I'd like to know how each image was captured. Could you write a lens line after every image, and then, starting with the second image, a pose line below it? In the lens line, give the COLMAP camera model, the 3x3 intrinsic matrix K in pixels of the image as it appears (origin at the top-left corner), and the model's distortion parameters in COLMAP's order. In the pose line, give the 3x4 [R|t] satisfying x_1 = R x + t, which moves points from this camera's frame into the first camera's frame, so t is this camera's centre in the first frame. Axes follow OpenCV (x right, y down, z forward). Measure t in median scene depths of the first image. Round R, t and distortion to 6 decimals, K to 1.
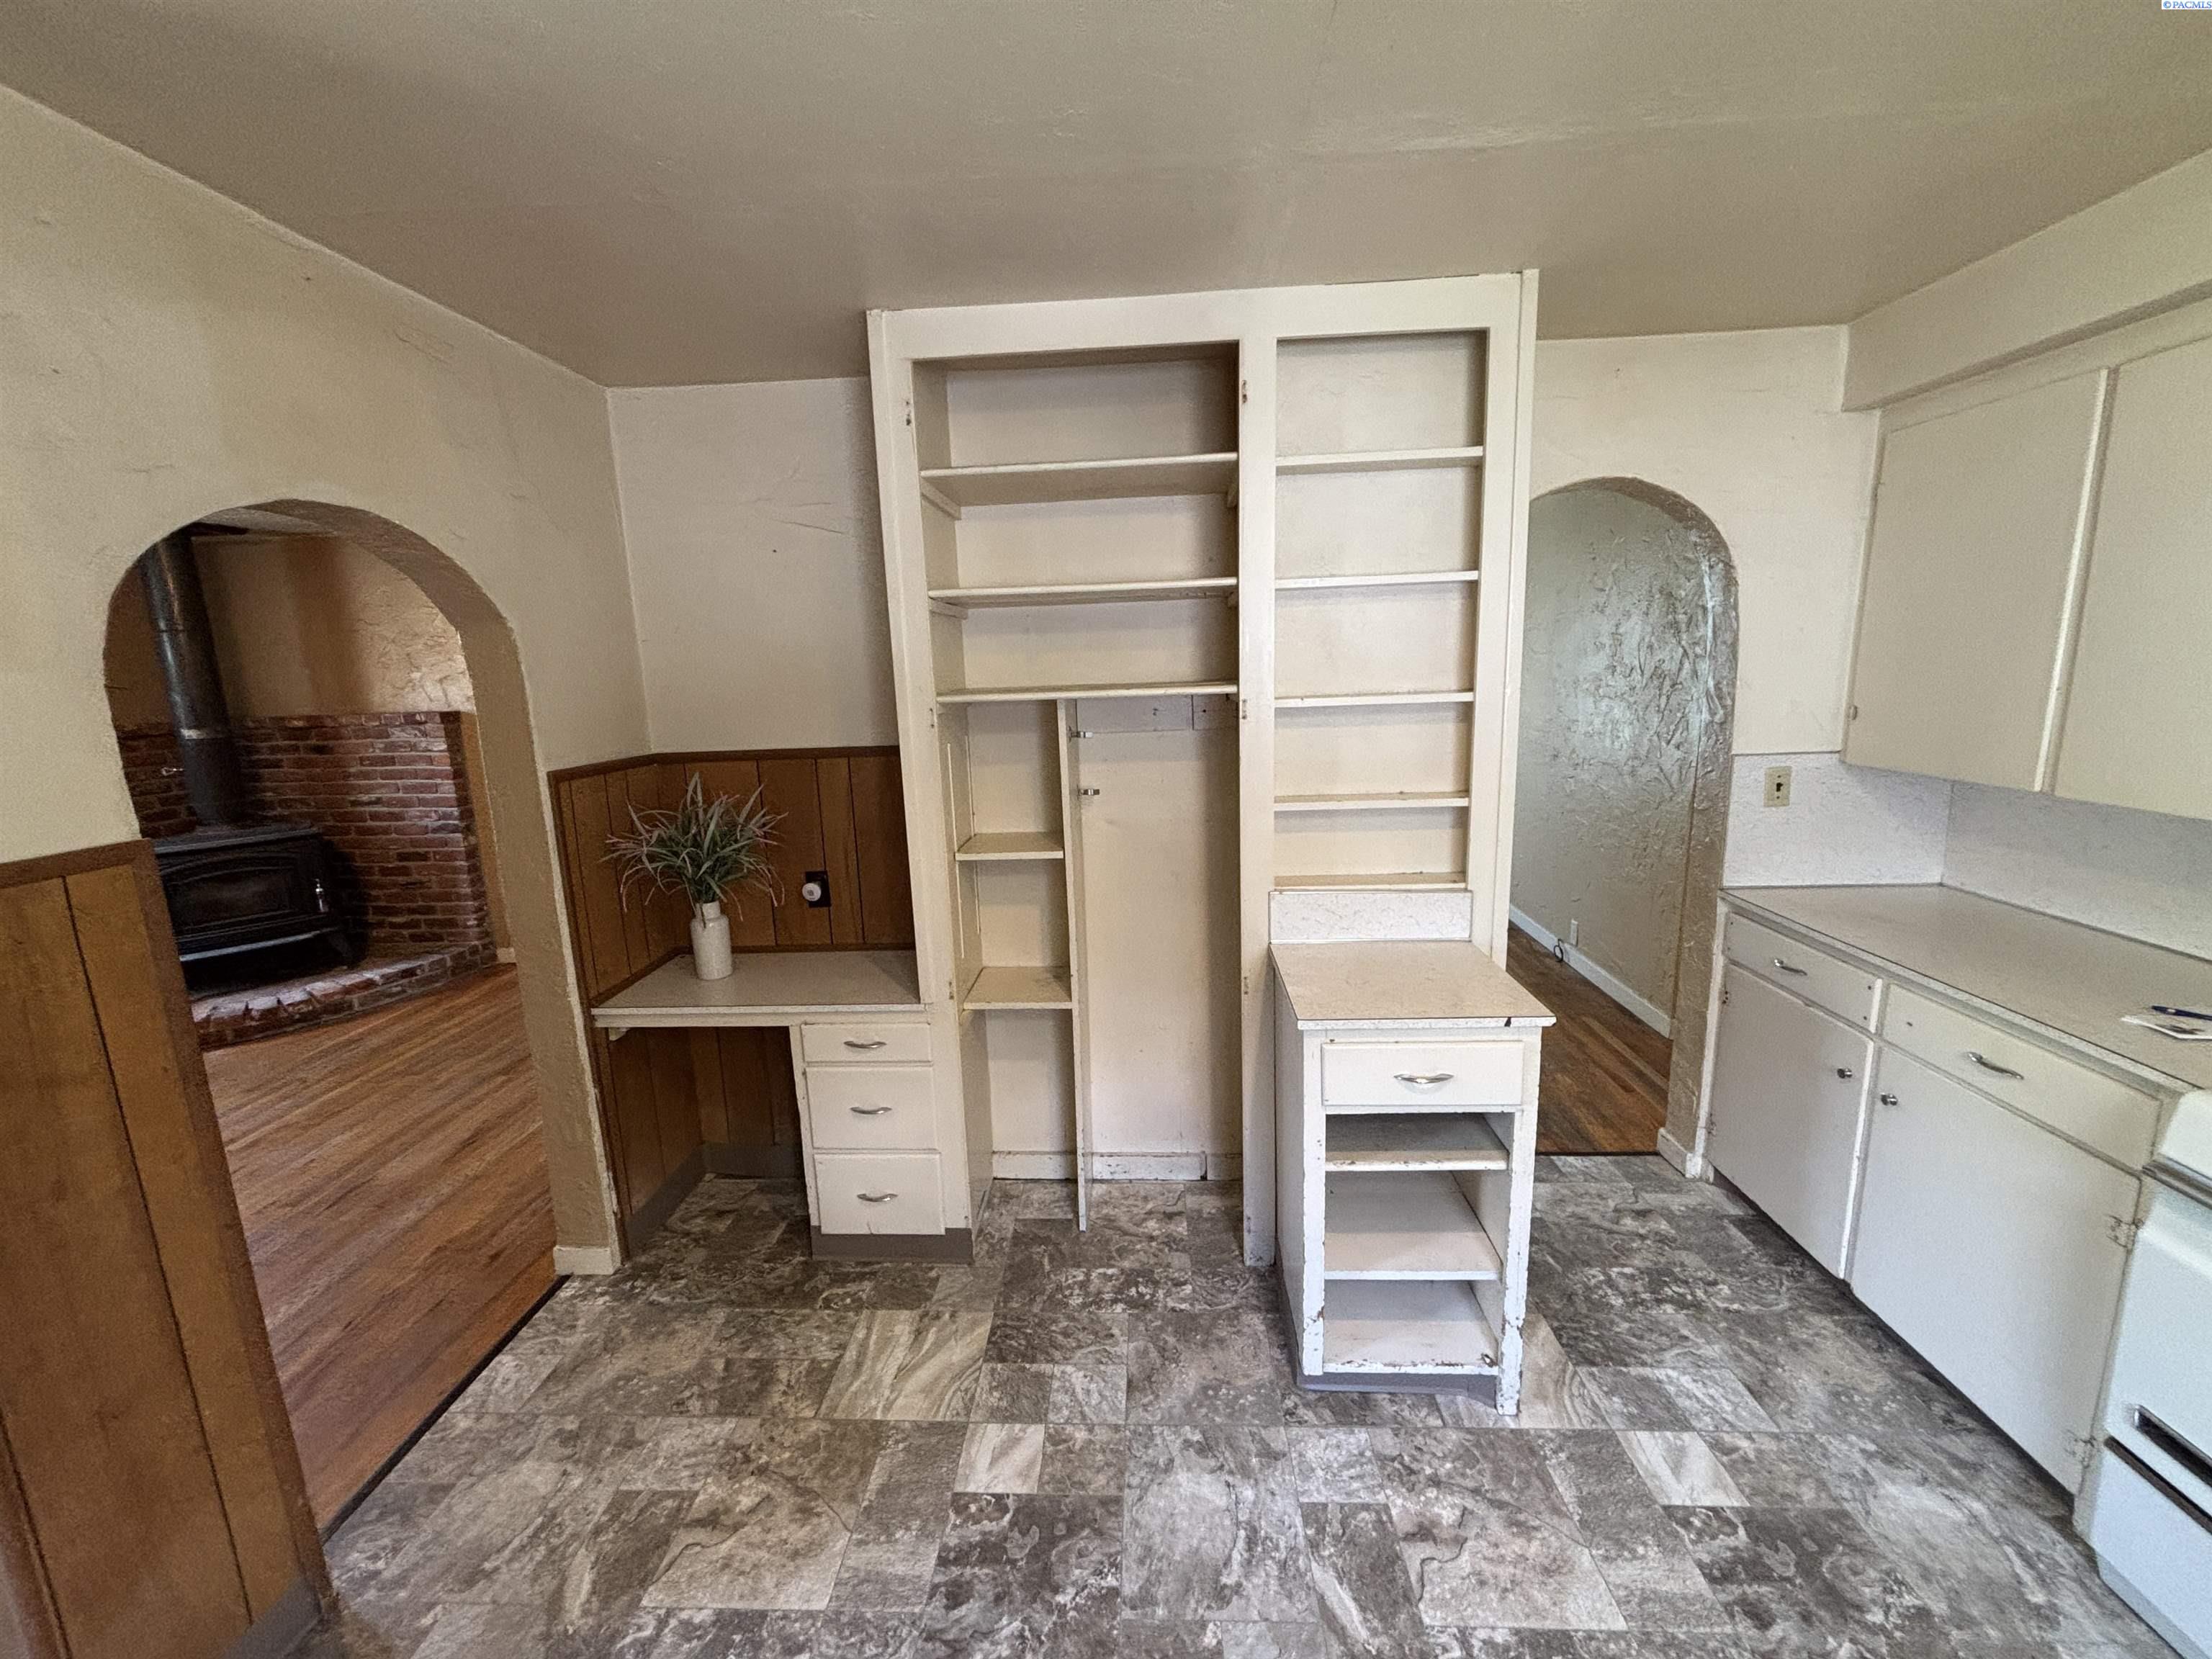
lens RADIAL K [[877.3, 0, 1106.0], [0, 877.3, 829.5], [0, 0, 1]] dist [-0.004225, -0.000544]
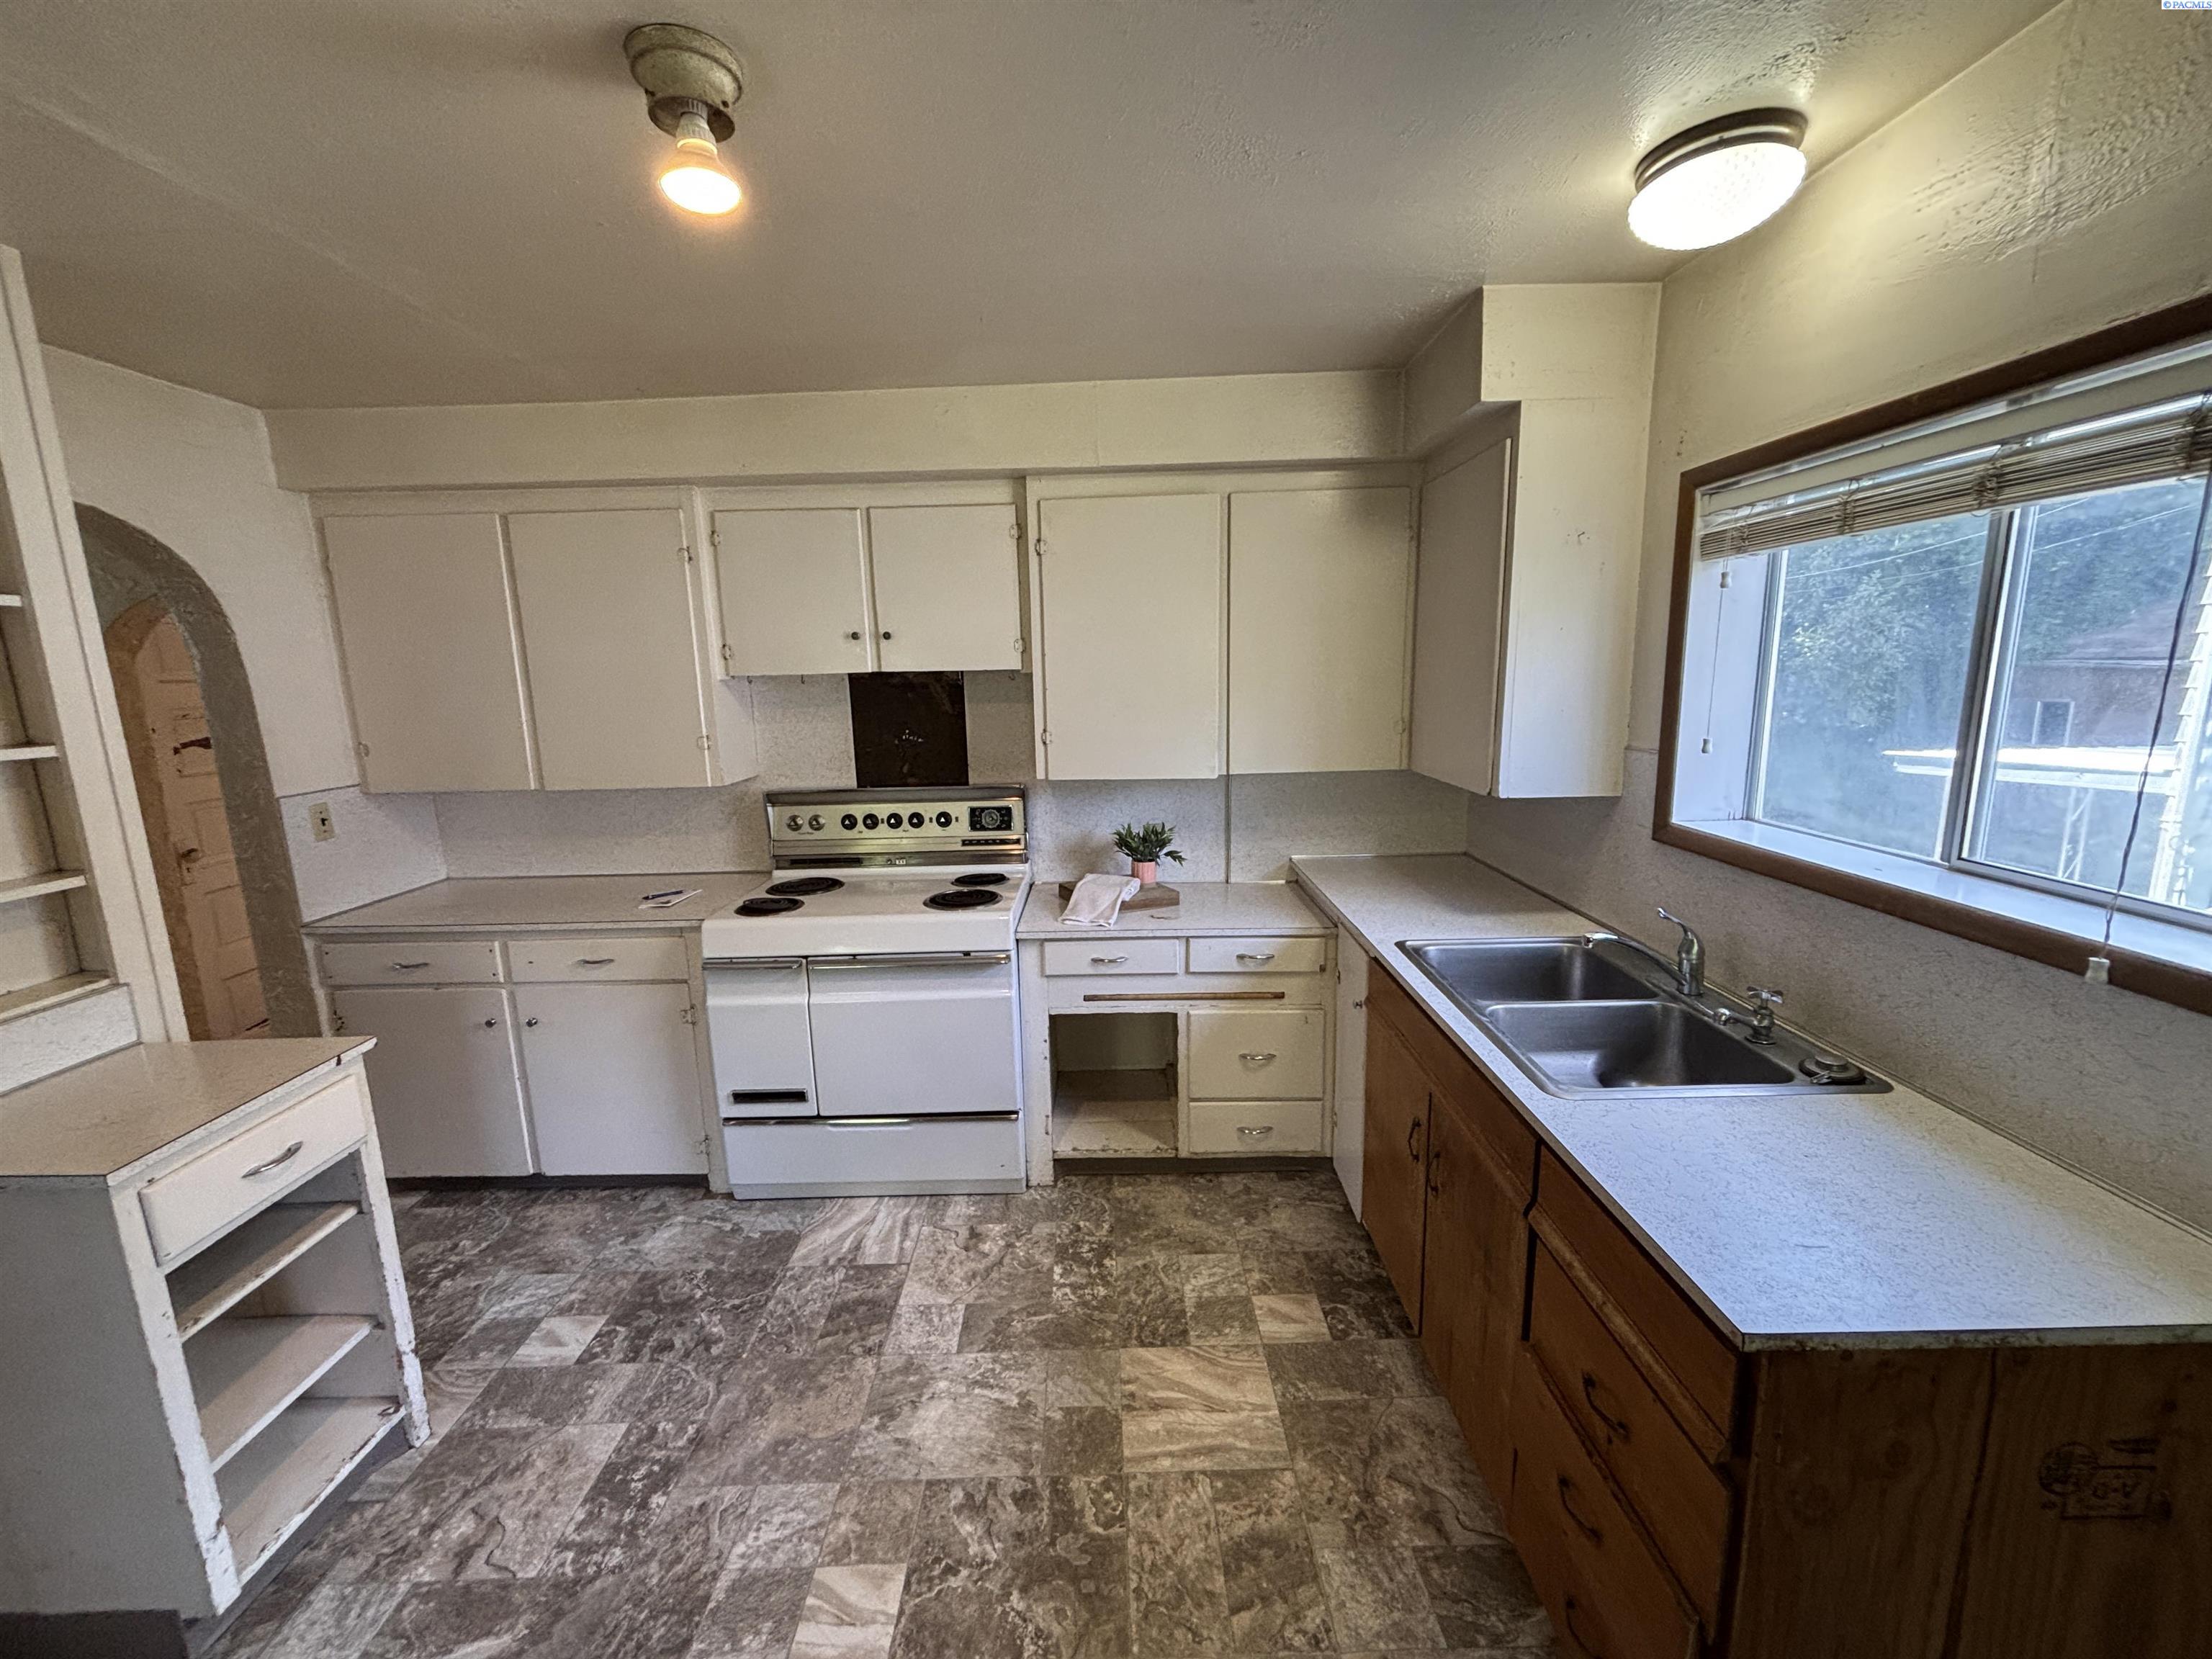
lens RADIAL K [[877.3, 0, 1106.0], [0, 877.3, 829.5], [0, 0, 1]] dist [-0.004225, -0.000544]
pose [[-0.067893, -0.142878, 0.987409, -0.522855], [0.209089, 0.965677, 0.154110, -0.004379], [-0.975537, 0.216919, -0.035689, 0.121870]]
